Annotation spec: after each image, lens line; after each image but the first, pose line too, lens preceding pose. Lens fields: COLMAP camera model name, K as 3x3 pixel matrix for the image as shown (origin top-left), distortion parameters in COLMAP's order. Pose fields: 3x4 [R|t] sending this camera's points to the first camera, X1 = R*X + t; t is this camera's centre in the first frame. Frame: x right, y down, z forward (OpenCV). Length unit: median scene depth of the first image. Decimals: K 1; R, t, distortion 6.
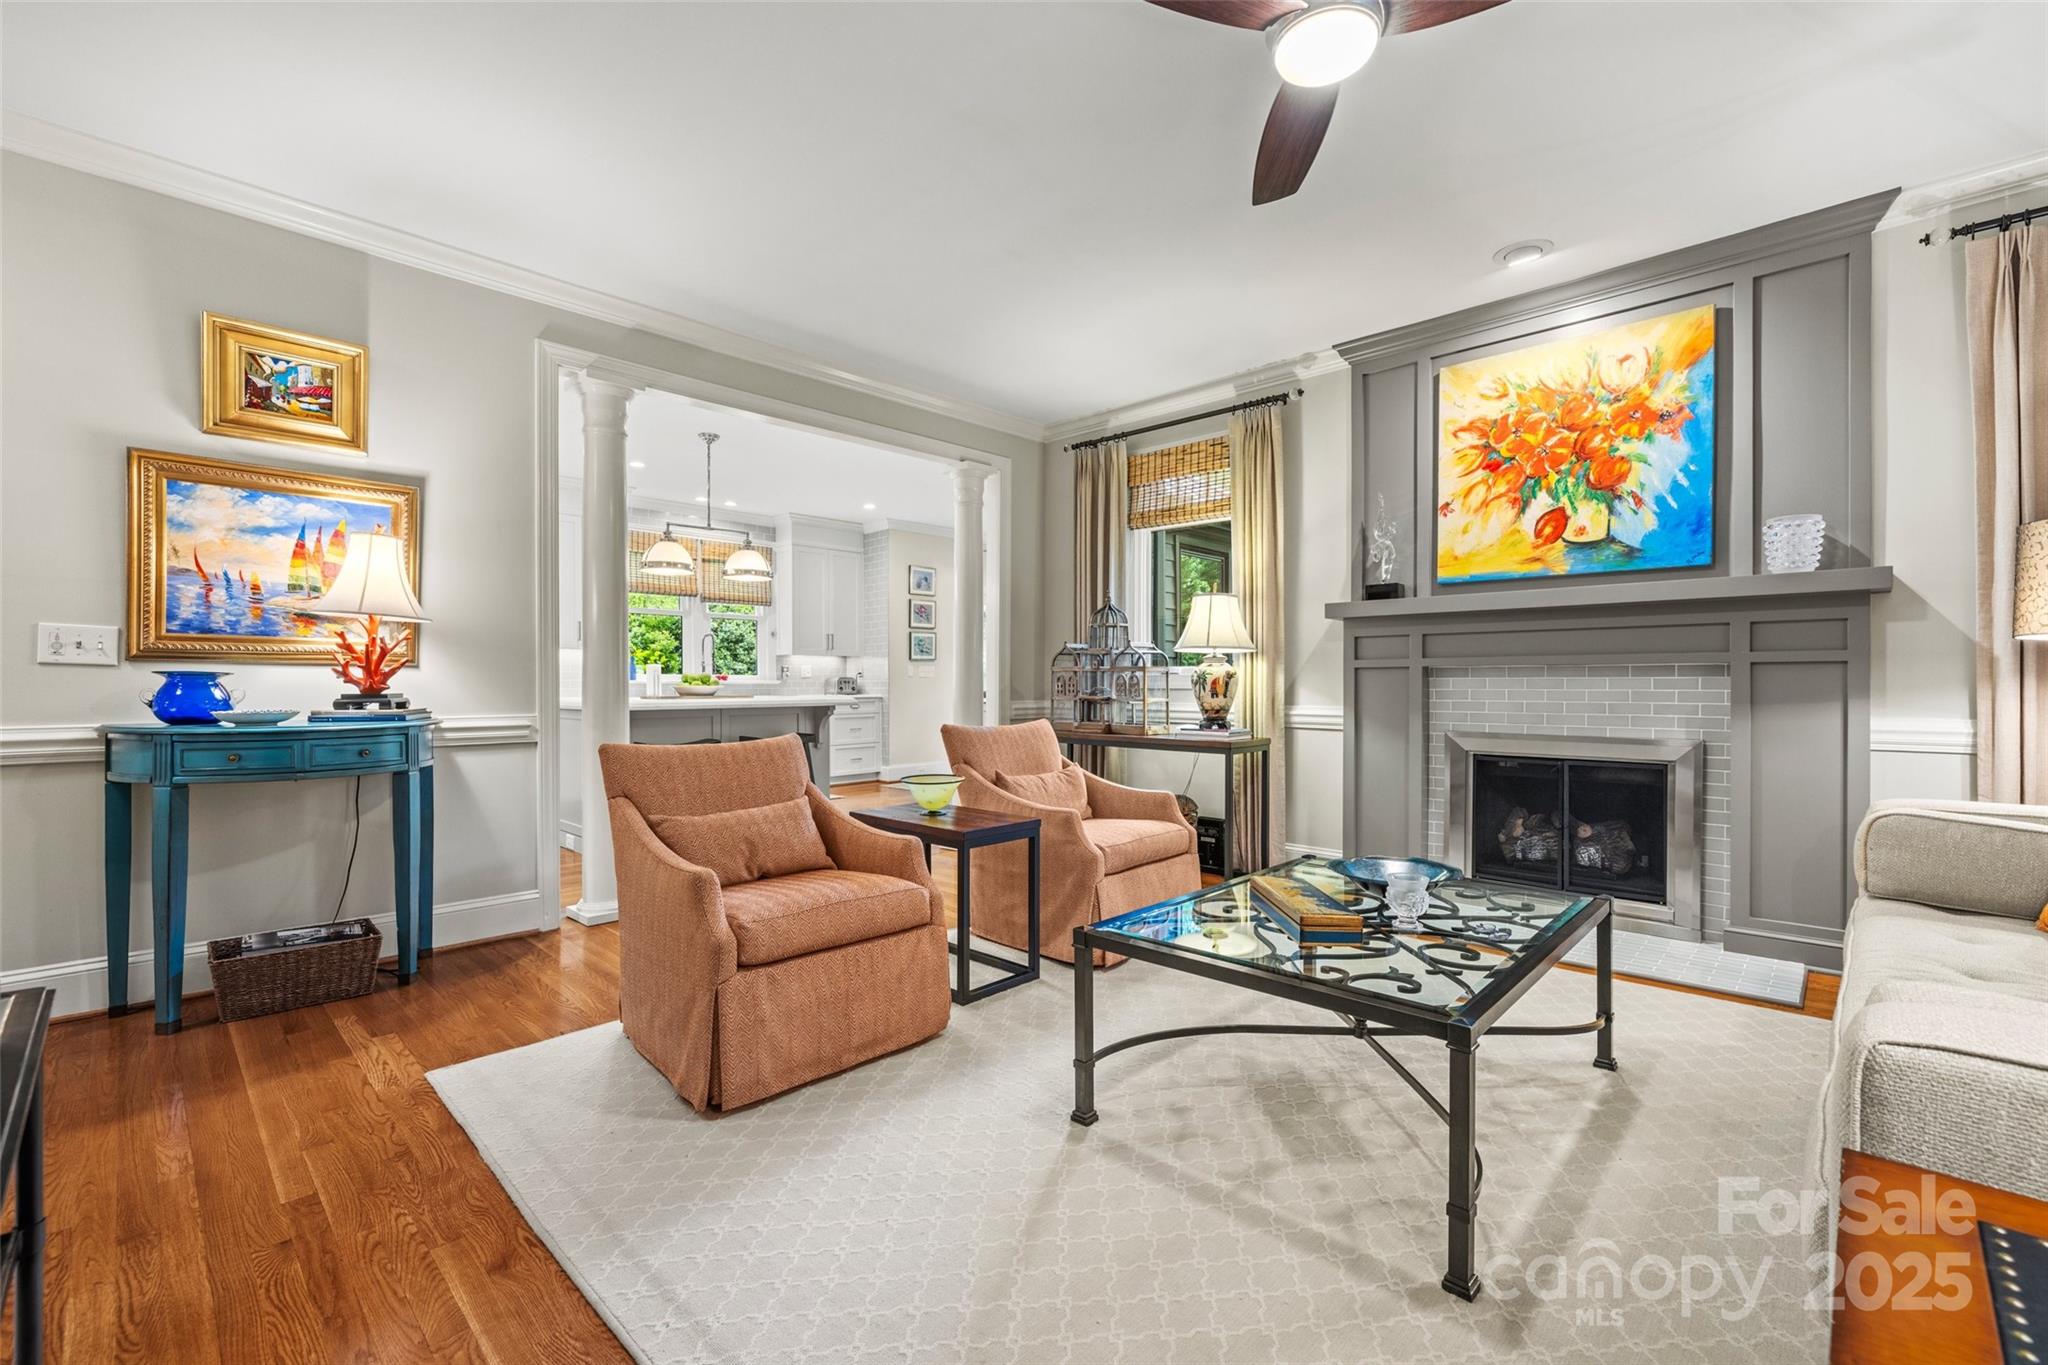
lens RADIAL K [[866.9, 0, 1018.8], [0, 866.9, 684.2], [0, 0, 1]] dist [0.000951, -0.000601]
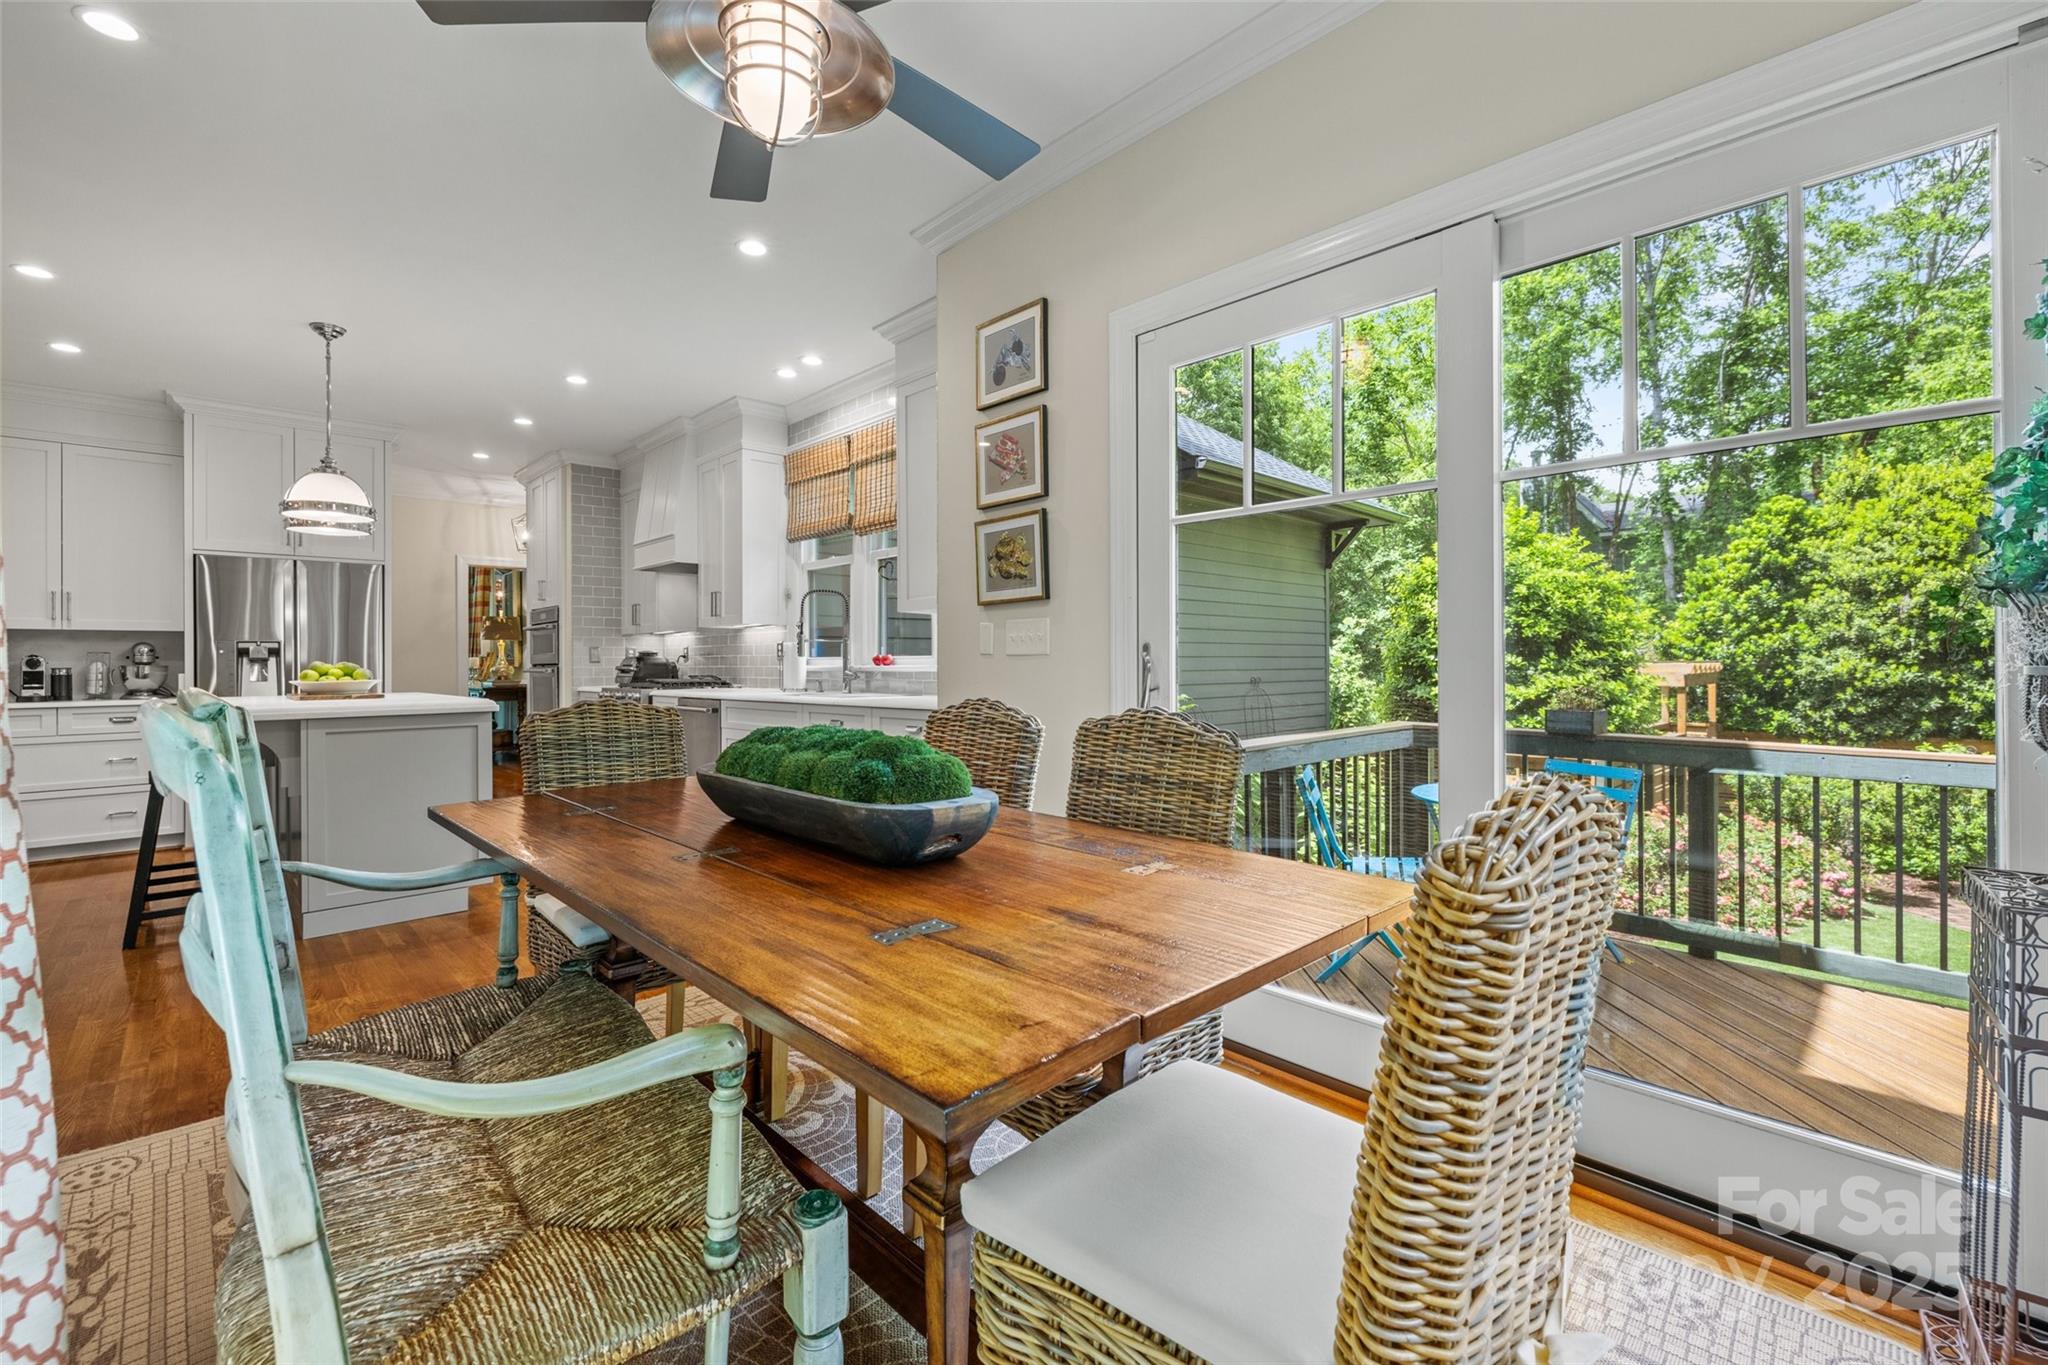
lens RADIAL K [[887.5, 0, 1033.0], [0, 887.5, 655.3], [0, 0, 1]] dist [0.004127, 0.000106]
pose [[-0.045116, -0.002975, -0.998977, 0.222702], [0.006543, 0.999973, -0.003273, -0.007838], [0.998960, -0.006684, -0.045096, 1.045319]]
